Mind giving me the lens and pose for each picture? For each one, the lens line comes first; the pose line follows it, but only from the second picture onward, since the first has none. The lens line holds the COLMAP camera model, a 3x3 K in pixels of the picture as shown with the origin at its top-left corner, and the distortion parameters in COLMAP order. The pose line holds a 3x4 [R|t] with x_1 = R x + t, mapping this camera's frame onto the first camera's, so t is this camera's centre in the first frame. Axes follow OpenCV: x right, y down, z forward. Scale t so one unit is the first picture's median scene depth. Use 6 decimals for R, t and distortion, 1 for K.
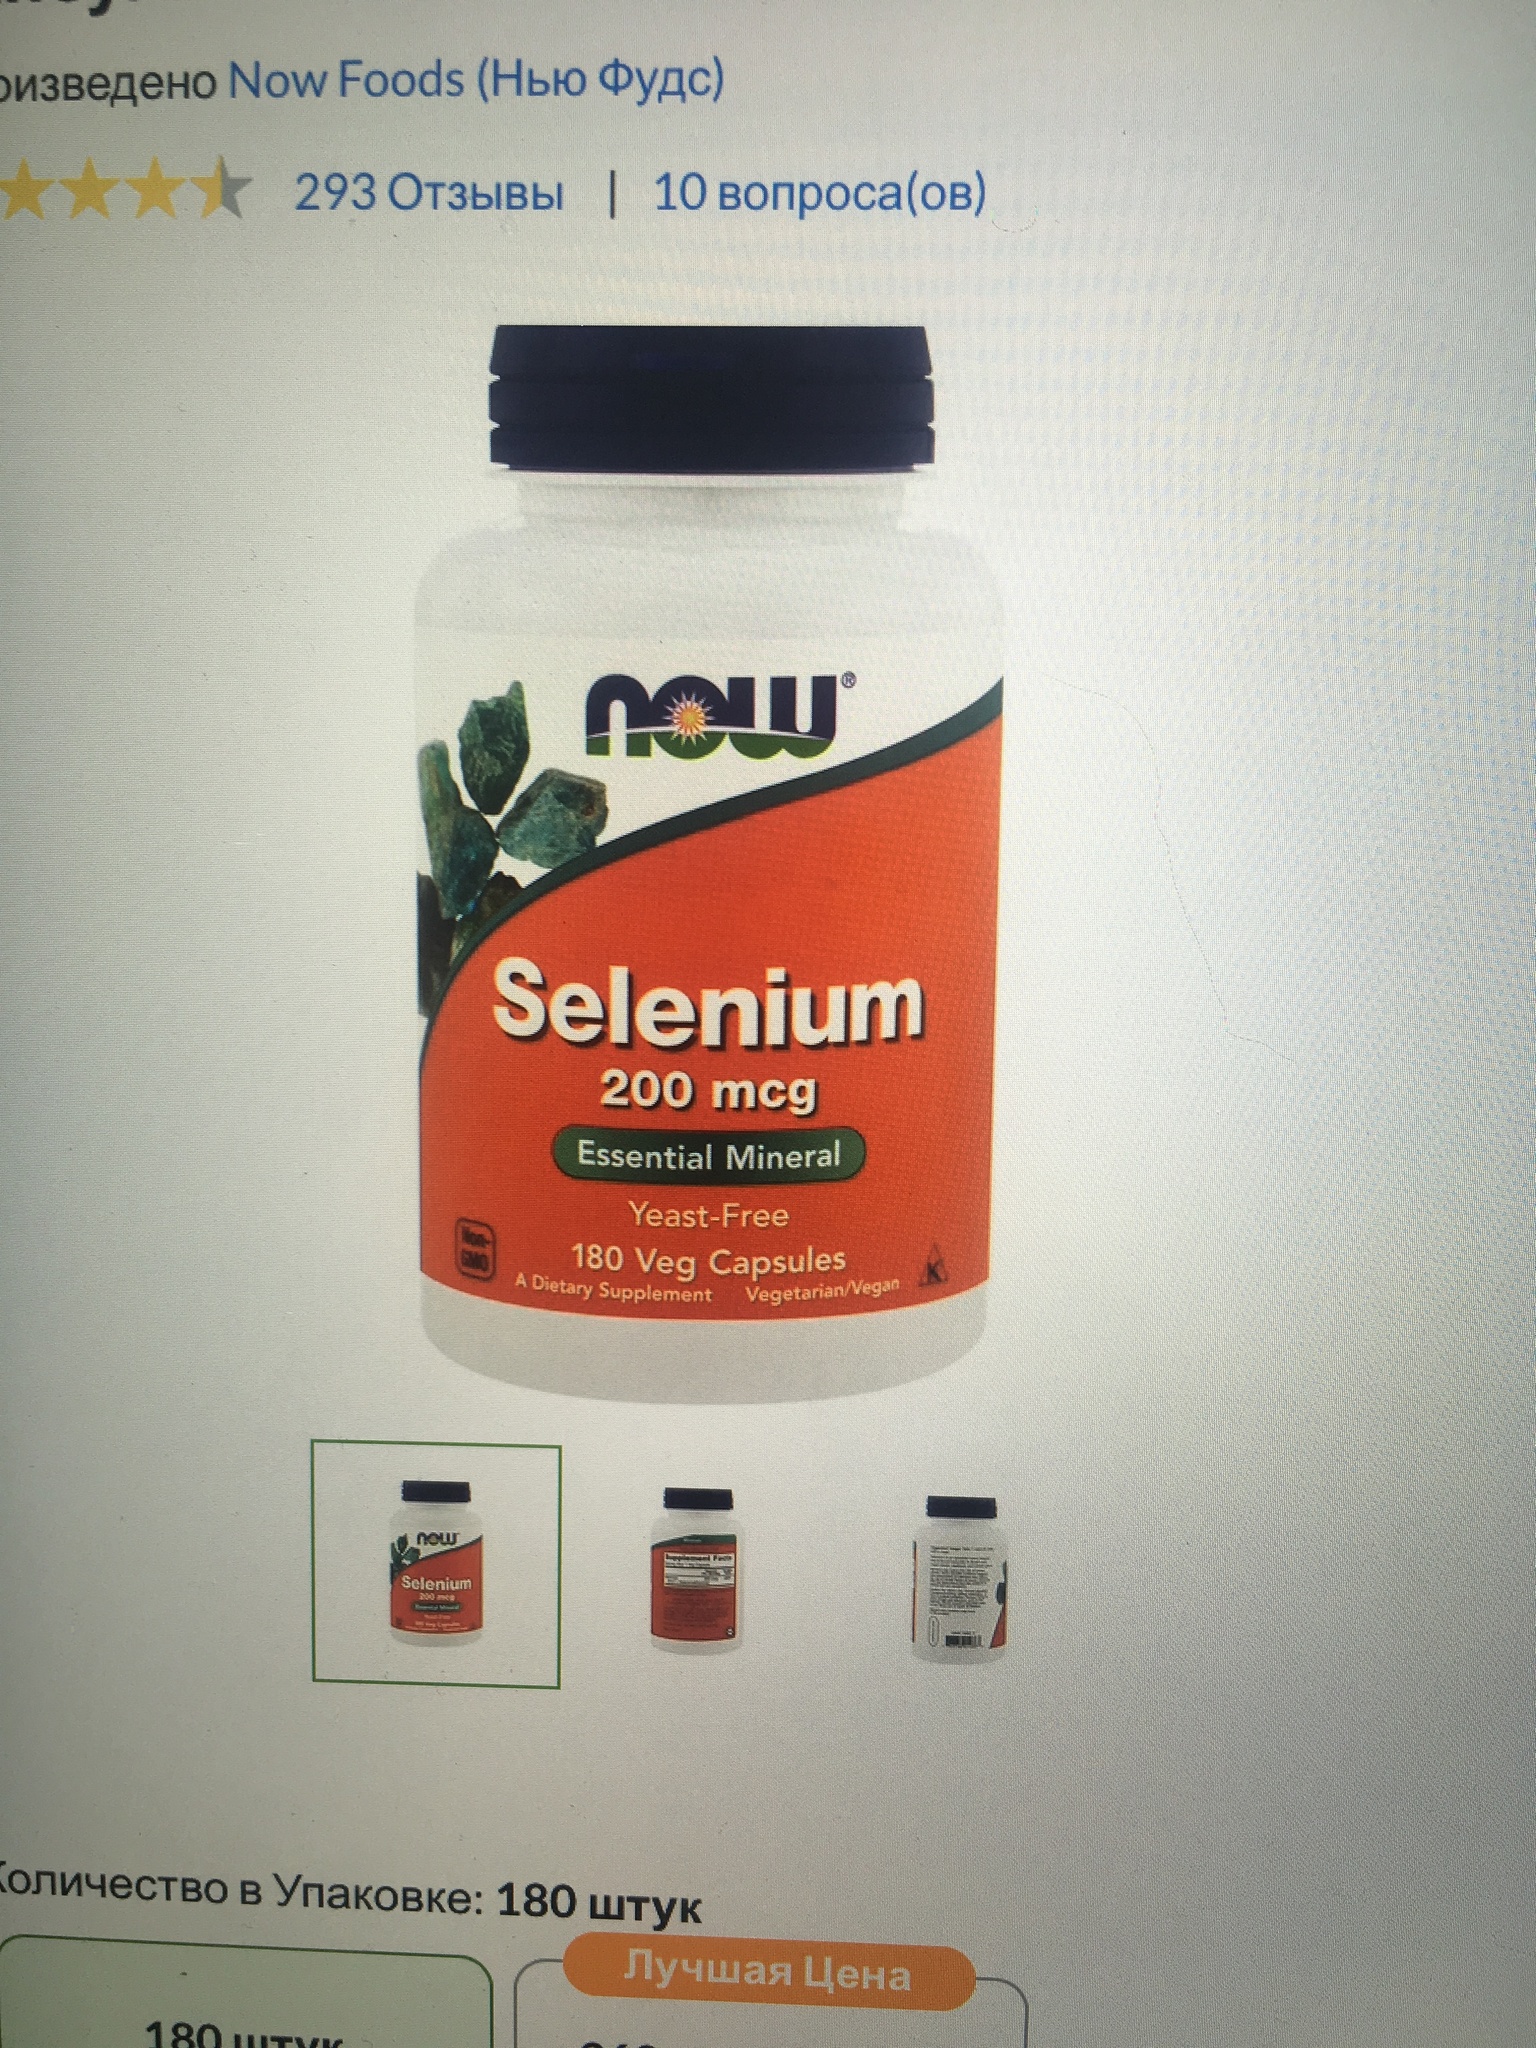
lens RADIAL K [[1962.6, 0, 768.0], [0, 1962.6, 1024.0], [0, 0, 1]] dist [0.002477, 0.007321]
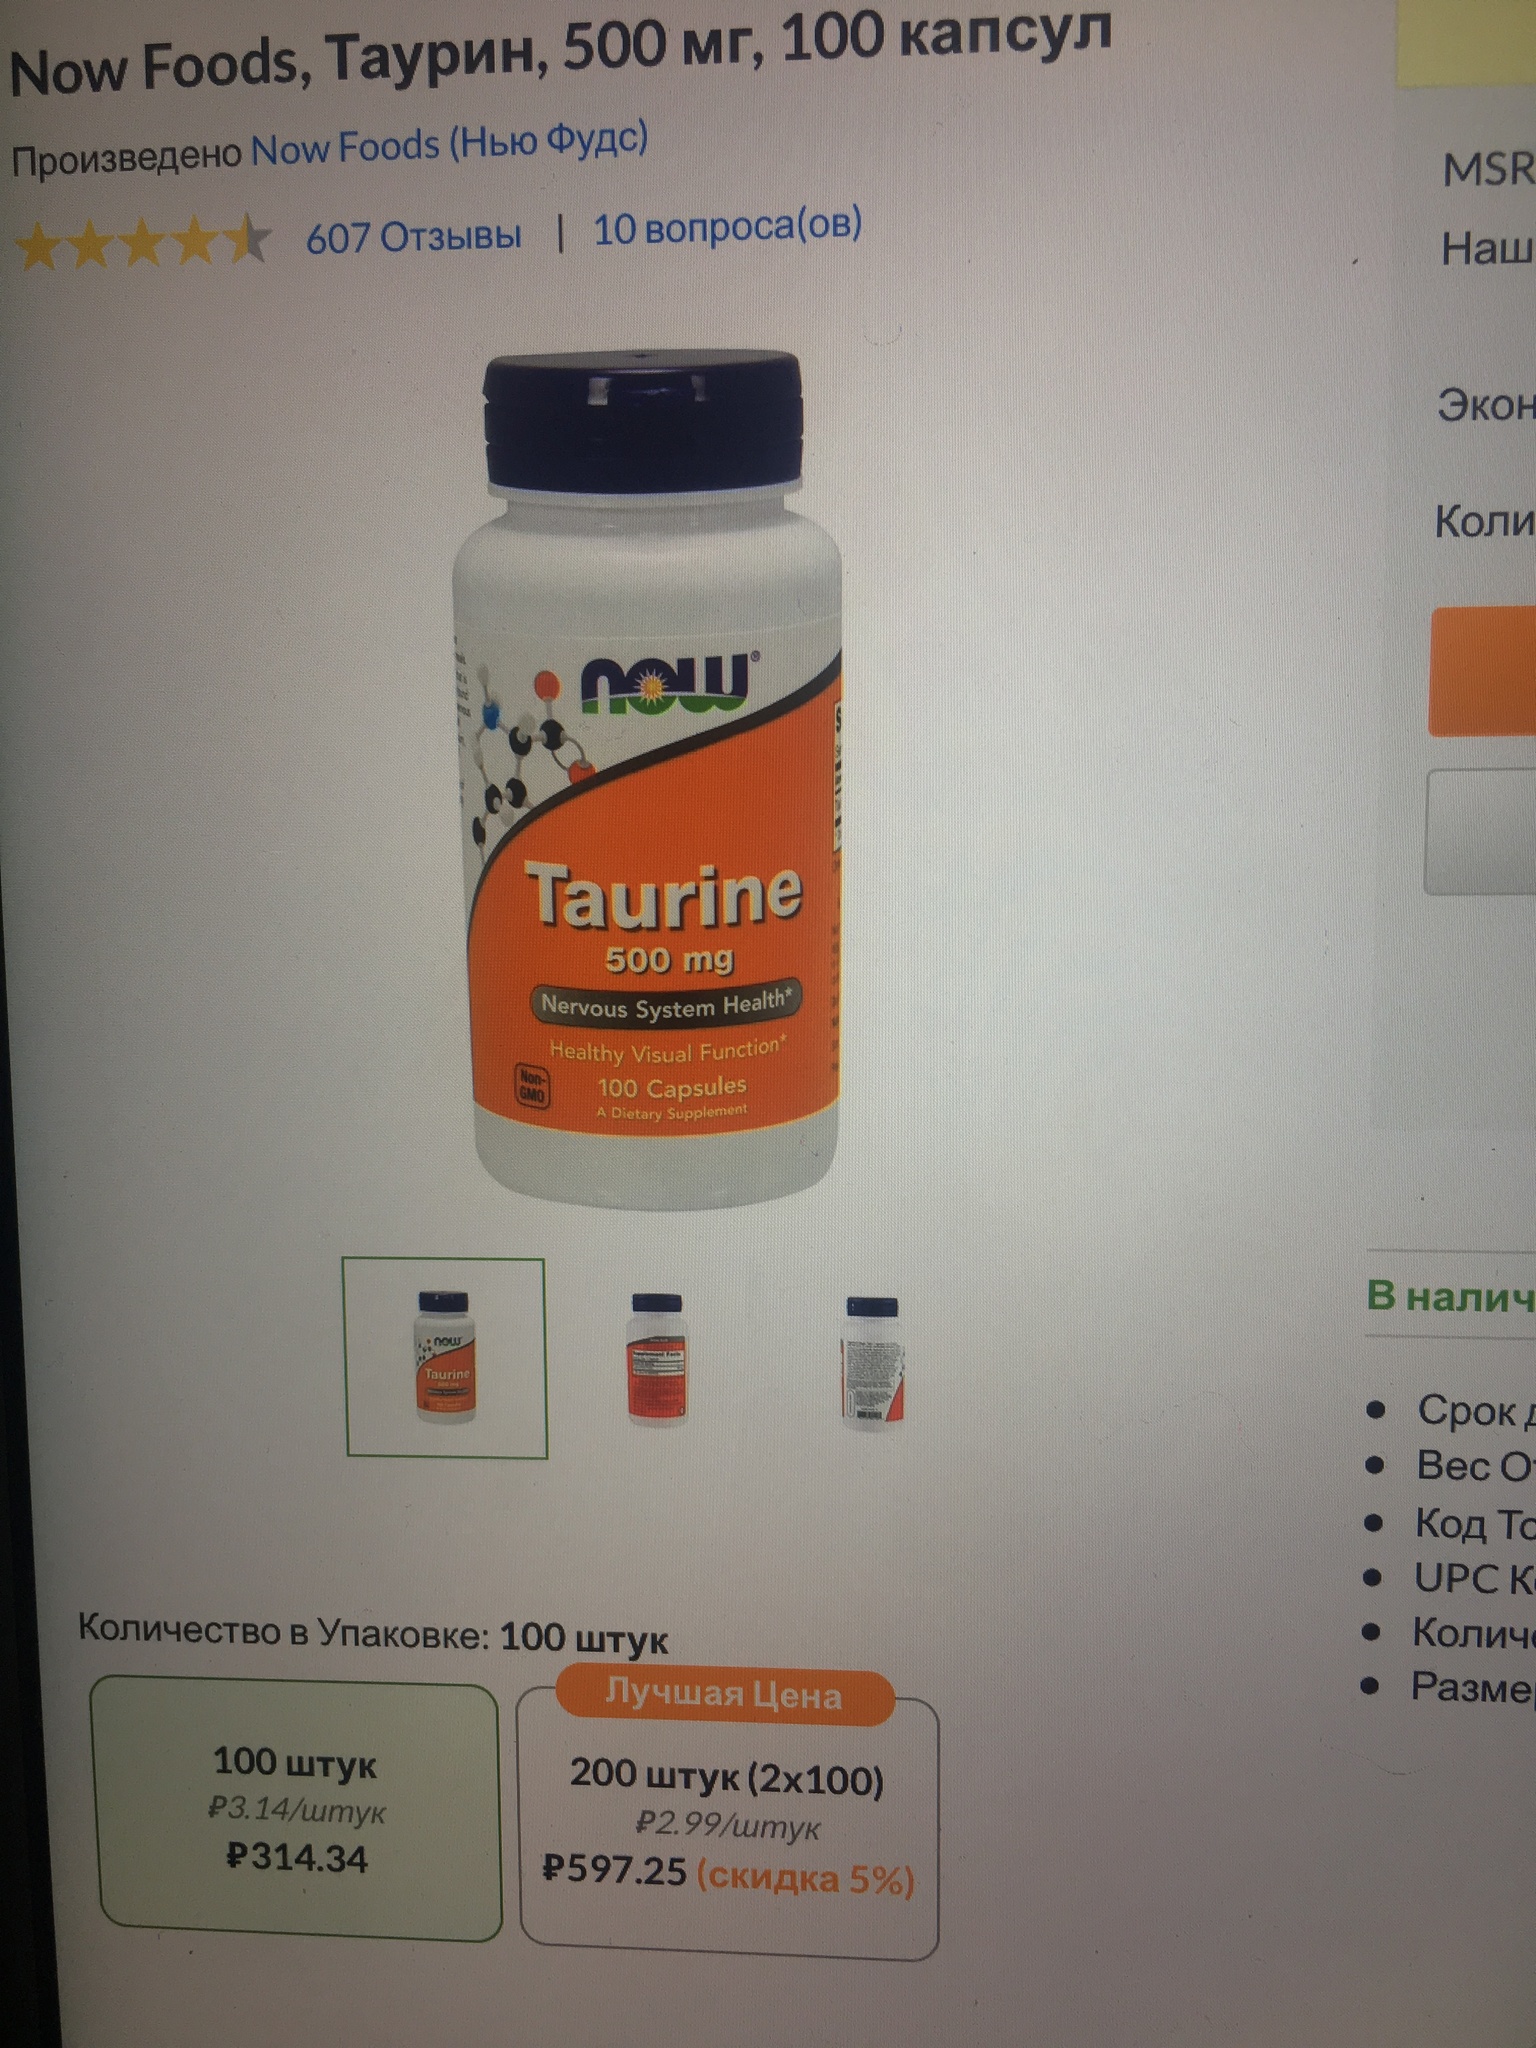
lens RADIAL K [[1727.1, 0, 746.1], [0, 1727.1, 1079.4], [0, 0, 1]] dist [0.028229, -0.005284]
pose [[0.999301, -0.028867, 0.023747, -0.003332], [0.026464, 0.995035, 0.095941, 0.006896], [-0.026399, -0.095246, 0.995104, -0.140750]]
